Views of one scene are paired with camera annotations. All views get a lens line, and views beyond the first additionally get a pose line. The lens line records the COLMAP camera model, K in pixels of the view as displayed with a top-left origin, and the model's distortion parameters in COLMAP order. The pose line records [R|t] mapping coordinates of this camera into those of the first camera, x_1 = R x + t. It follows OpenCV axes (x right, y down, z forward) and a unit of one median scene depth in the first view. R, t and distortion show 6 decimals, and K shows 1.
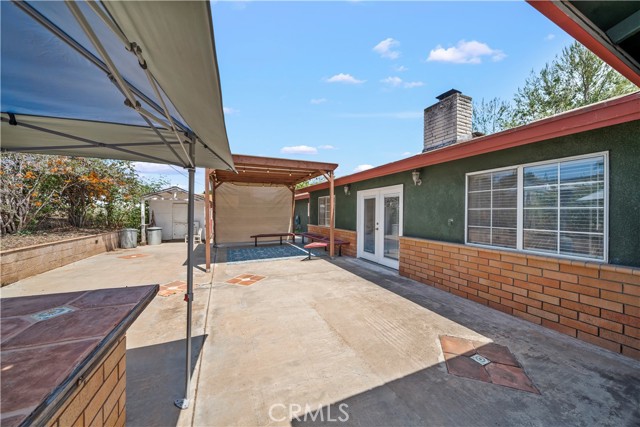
lens RADIAL K [[218.4, 0, 320.0], [0, 218.4, 213.5], [0, 0, 1]] dist [-0.002197, -0.000214]
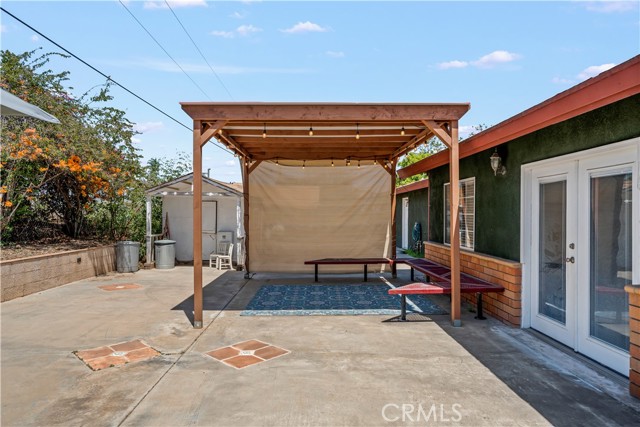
lens RADIAL K [[405.4, 0, 320.0], [0, 405.4, 213.5], [0, 0, 1]] dist [0.004162, -0.000930]
pose [[0.923725, -0.000684, -0.383057, 0.109109], [-0.003277, 0.999948, -0.009688, -0.002394], [0.383043, 0.010204, 0.923674, 0.143929]]
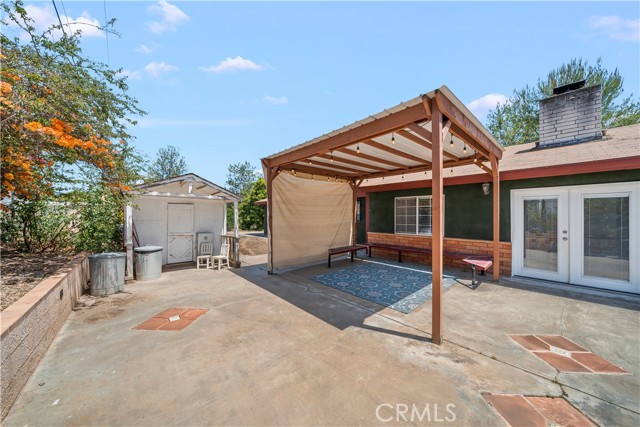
lens RADIAL K [[218.4, 0, 320.0], [0, 218.4, 213.5], [0, 0, 1]] dist [-0.002197, -0.000214]
pose [[0.948996, -0.001628, 0.315284, -0.691951], [0.006062, 0.999896, -0.013082, -0.011895], [-0.315230, 0.014326, 0.948907, 0.462412]]
